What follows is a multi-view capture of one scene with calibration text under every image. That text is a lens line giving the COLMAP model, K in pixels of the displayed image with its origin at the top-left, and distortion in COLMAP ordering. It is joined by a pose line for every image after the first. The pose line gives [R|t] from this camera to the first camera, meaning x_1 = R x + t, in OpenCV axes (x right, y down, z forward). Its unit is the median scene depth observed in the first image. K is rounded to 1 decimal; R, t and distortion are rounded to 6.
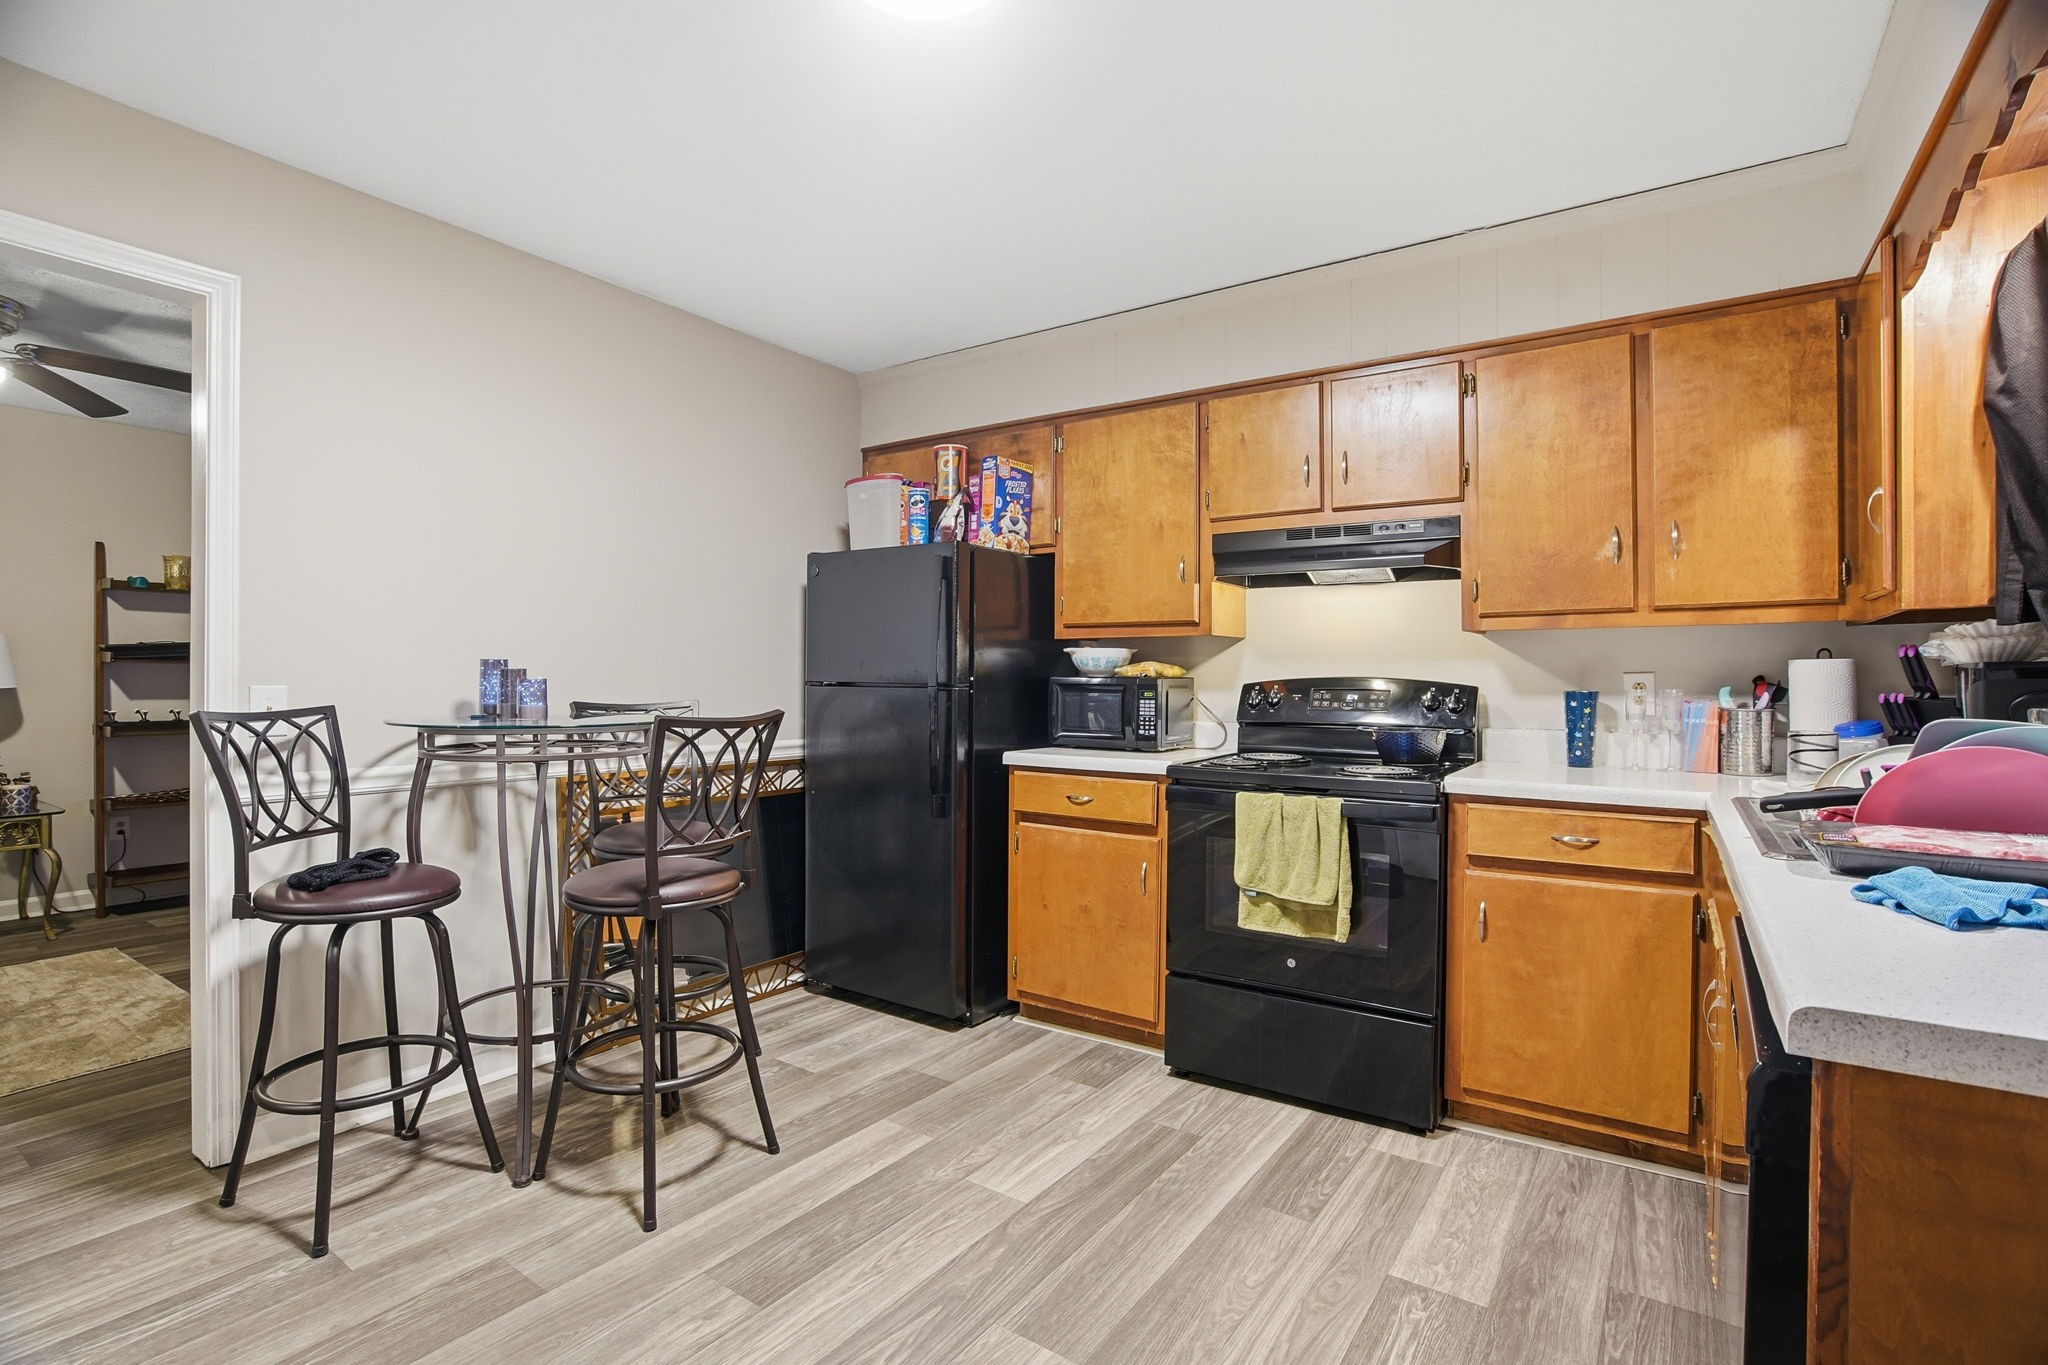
lens RADIAL K [[977.0, 0, 1038.2], [0, 977.0, 680.6], [0, 0, 1]] dist [-0.026694, 0.000422]
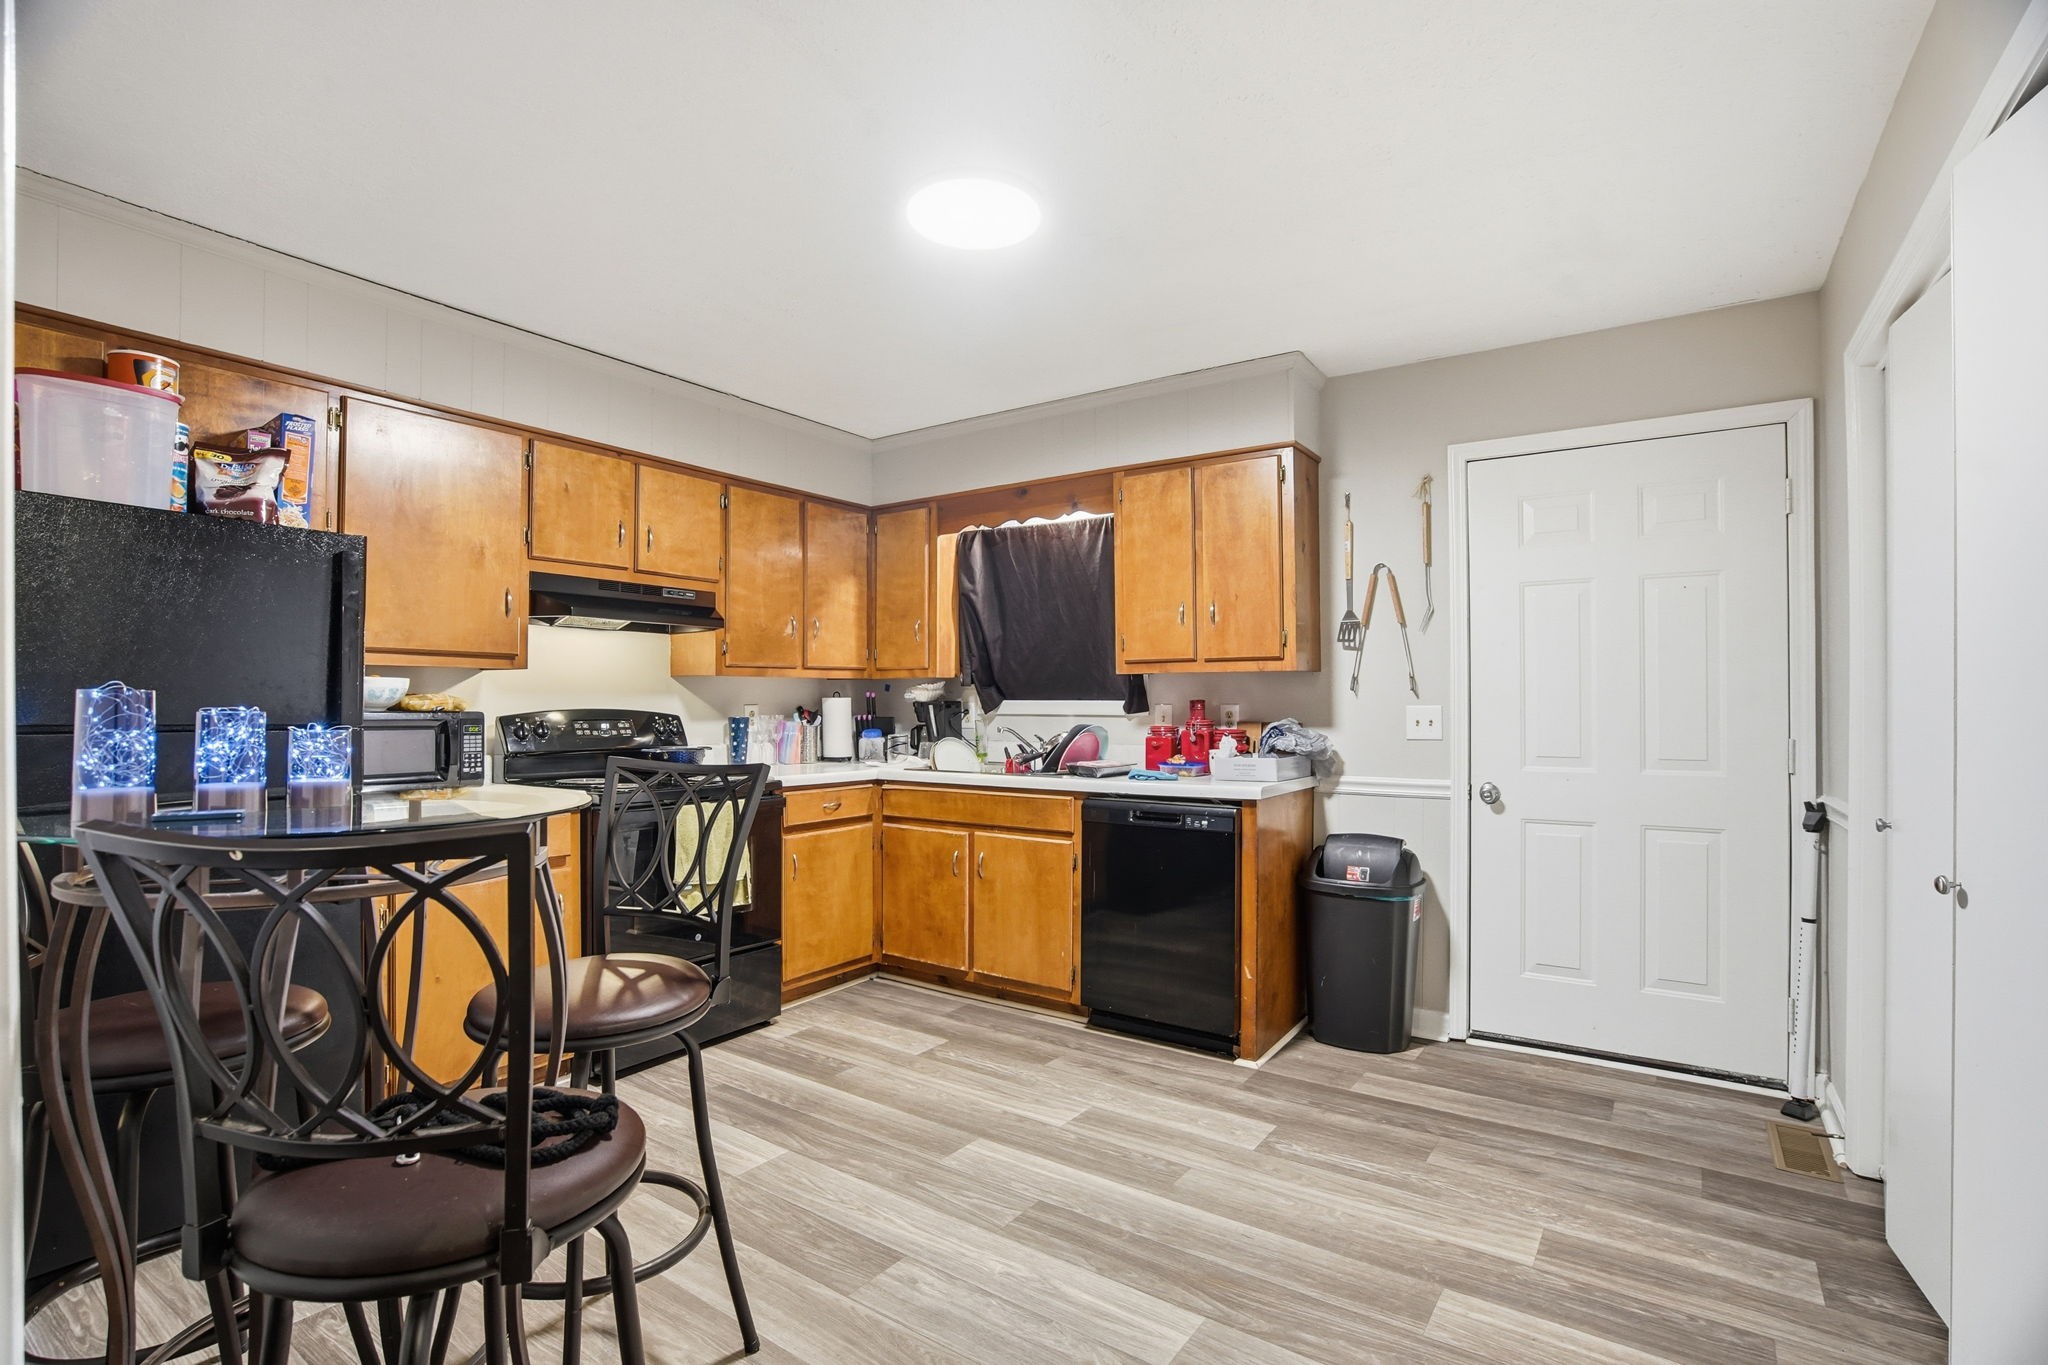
lens RADIAL K [[962.3, 0, 1020.2], [0, 962.3, 691.3], [0, 0, 1]] dist [0.000820, 0.000826]
pose [[0.011865, 0.008098, 0.999897, -1.060097], [0.002158, 0.999965, -0.008124, -0.018243], [-0.999927, 0.002254, 0.011847, 0.612447]]
